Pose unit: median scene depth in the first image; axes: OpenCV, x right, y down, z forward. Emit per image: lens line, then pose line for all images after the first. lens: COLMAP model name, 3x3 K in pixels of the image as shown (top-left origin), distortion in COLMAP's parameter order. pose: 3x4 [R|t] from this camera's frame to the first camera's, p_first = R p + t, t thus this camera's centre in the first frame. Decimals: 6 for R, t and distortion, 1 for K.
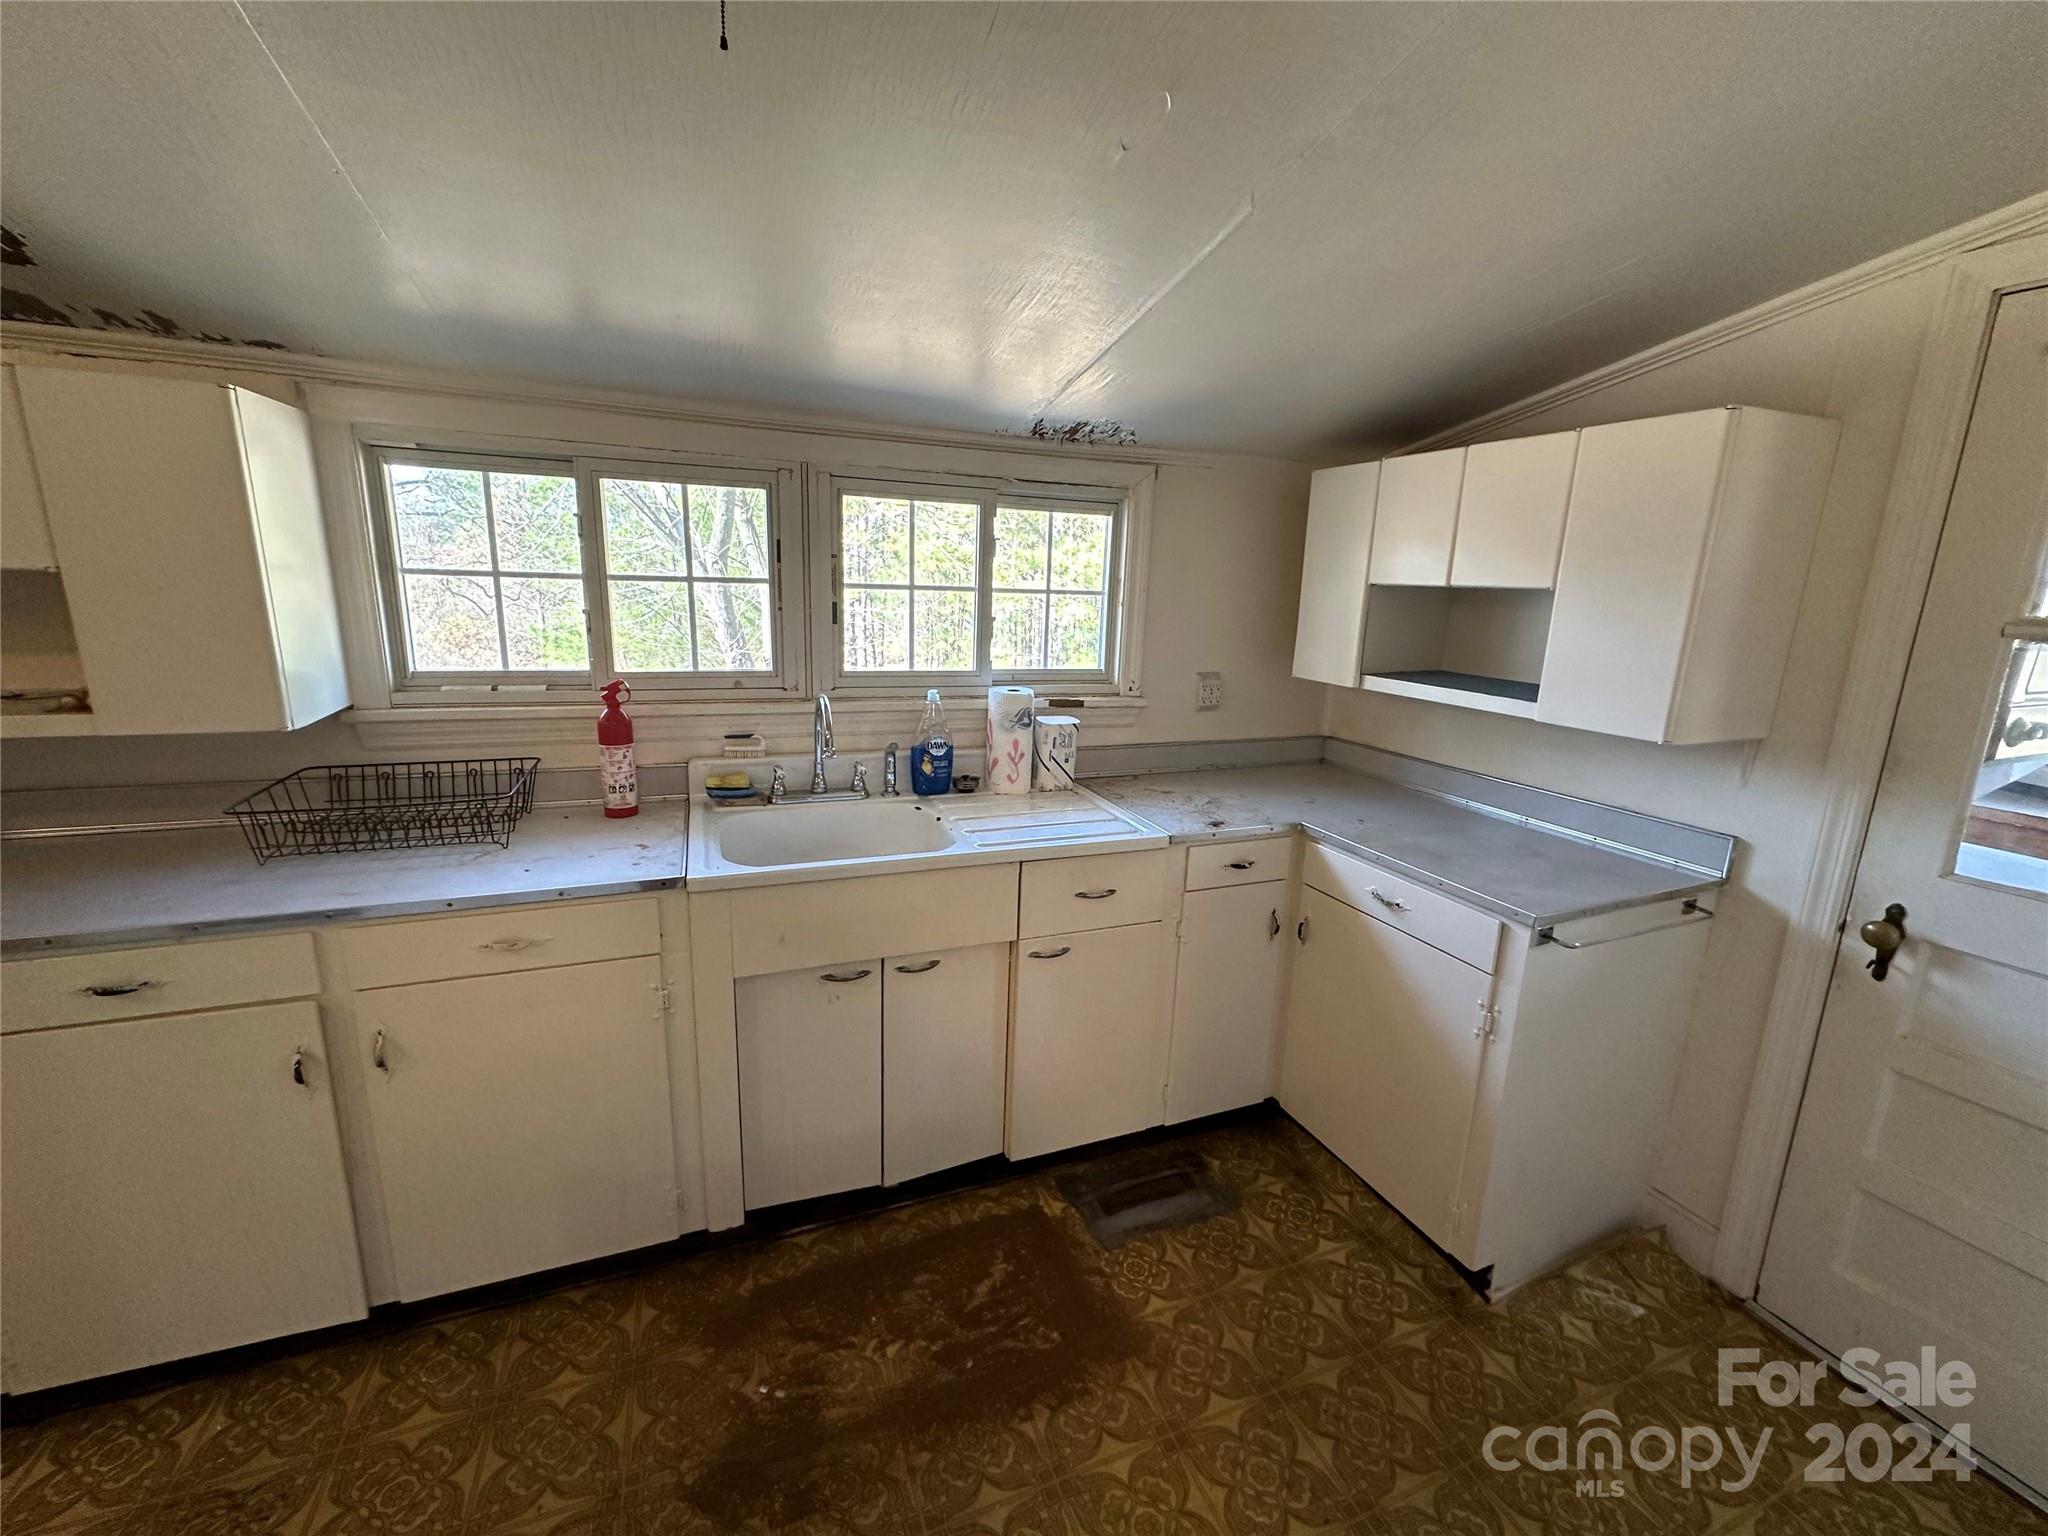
lens RADIAL K [[818.8, 0, 1027.5], [0, 818.8, 763.0], [0, 0, 1]] dist [0.001201, 0.000105]
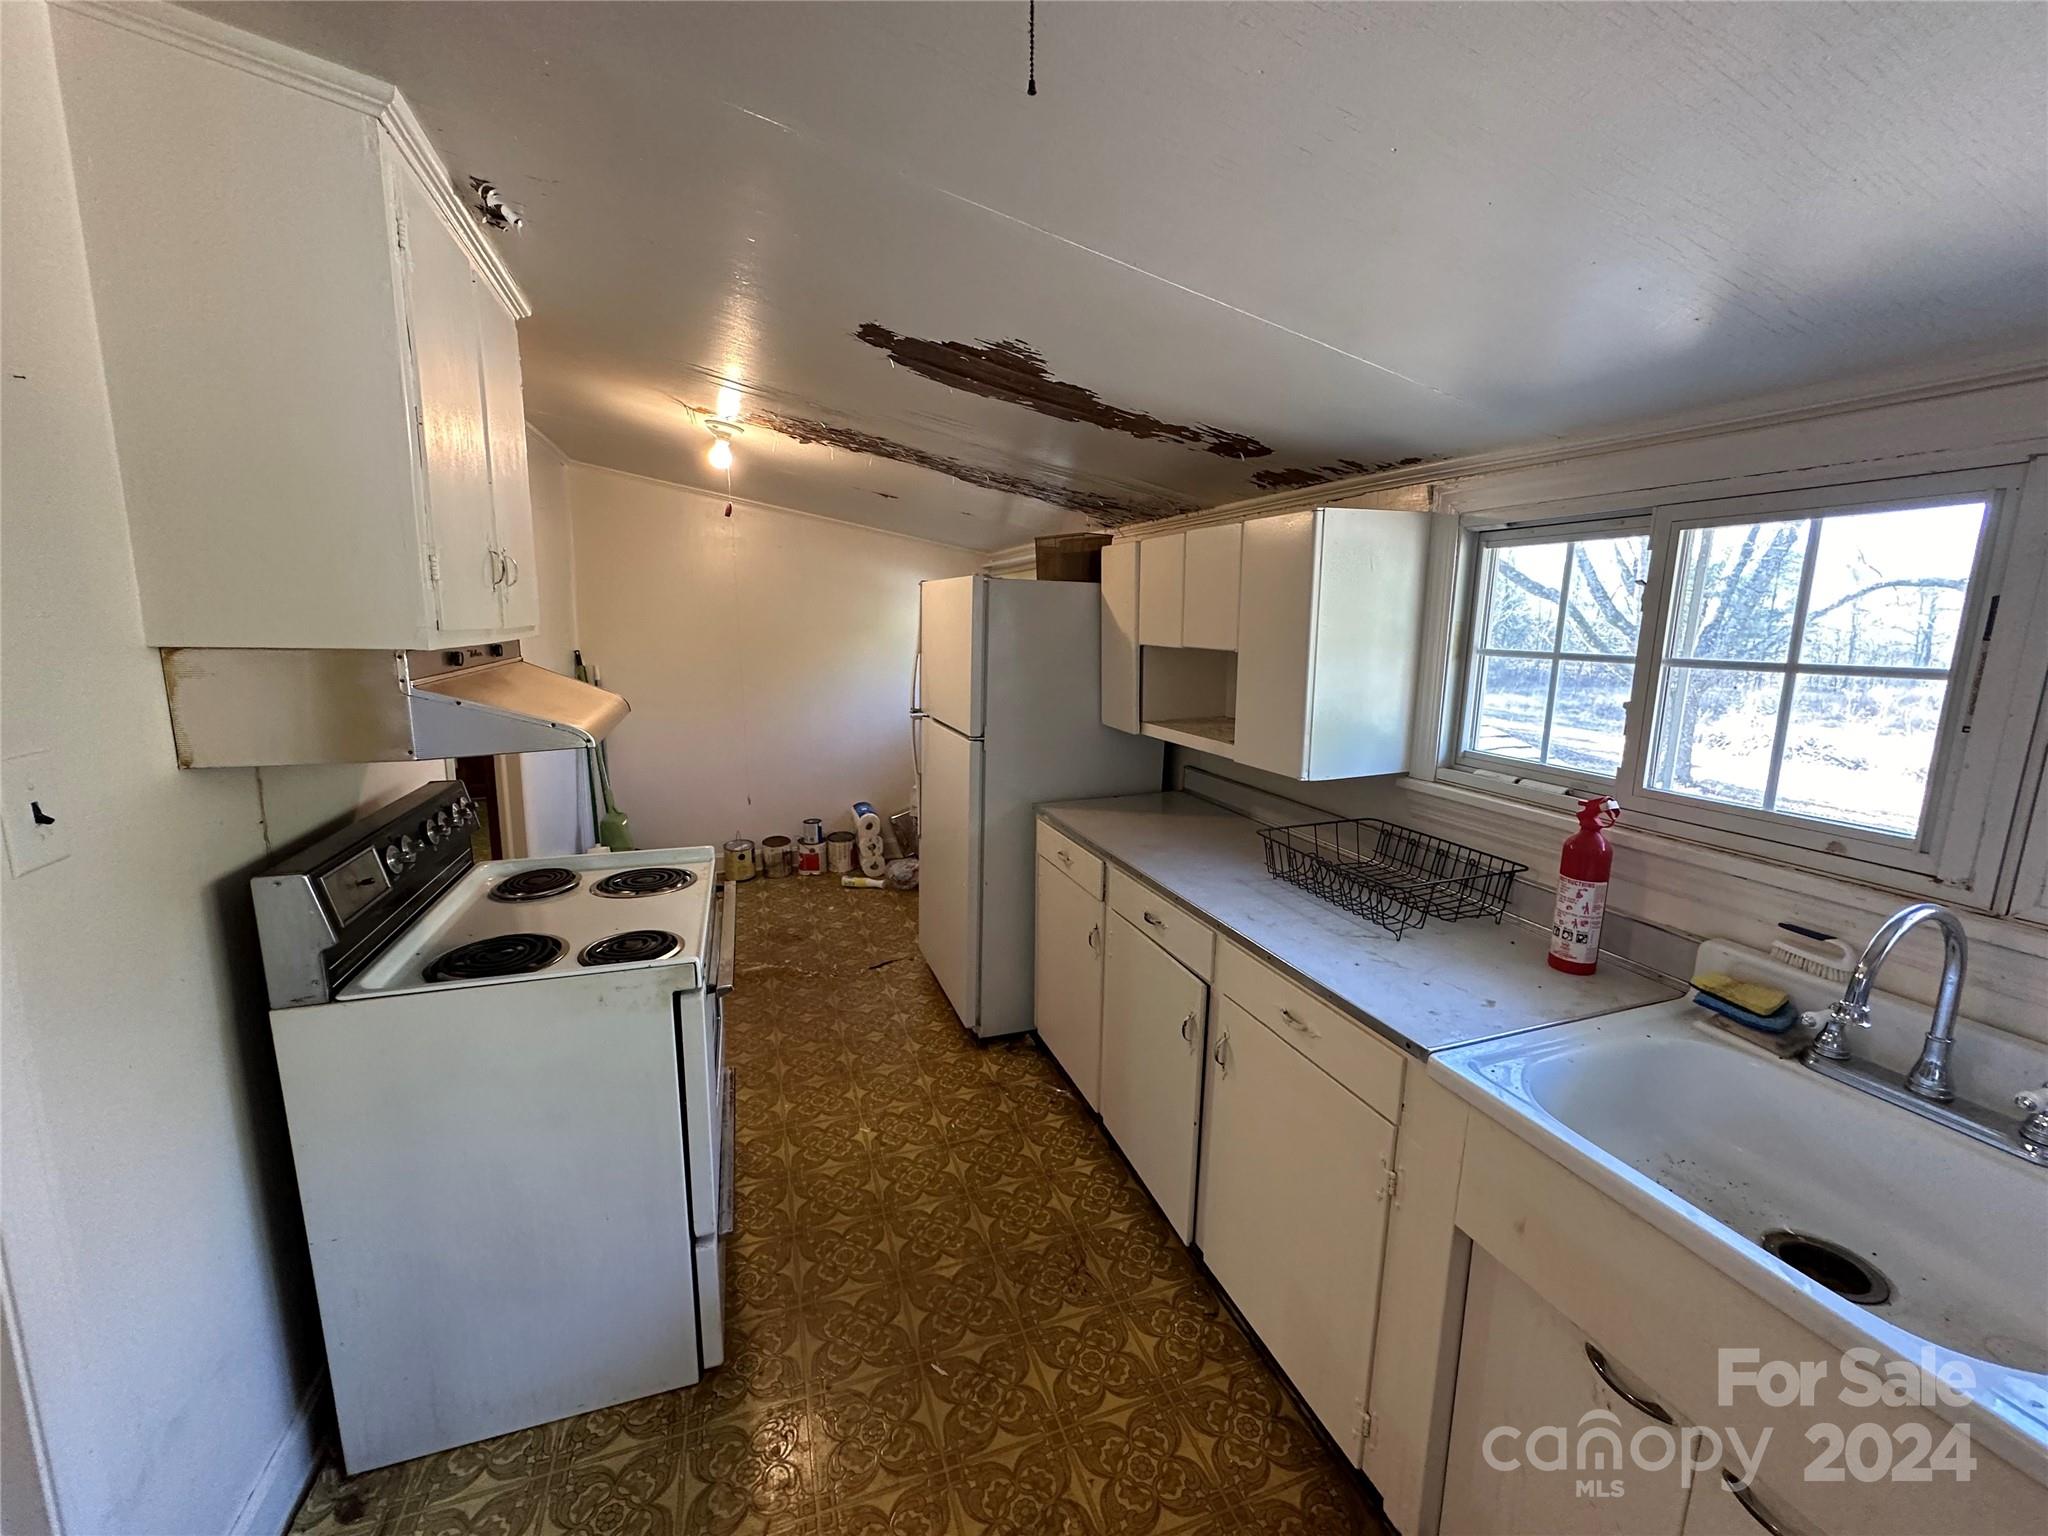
lens RADIAL K [[818.8, 0, 1026.9], [0, 818.8, 764.6], [0, 0, 1]] dist [0.001201, 0.000105]
pose [[-0.030051, 0.145931, -0.988838, 0.259915], [-0.225594, 0.962769, 0.148940, -0.124474], [0.973758, 0.227552, 0.003989, 0.483283]]
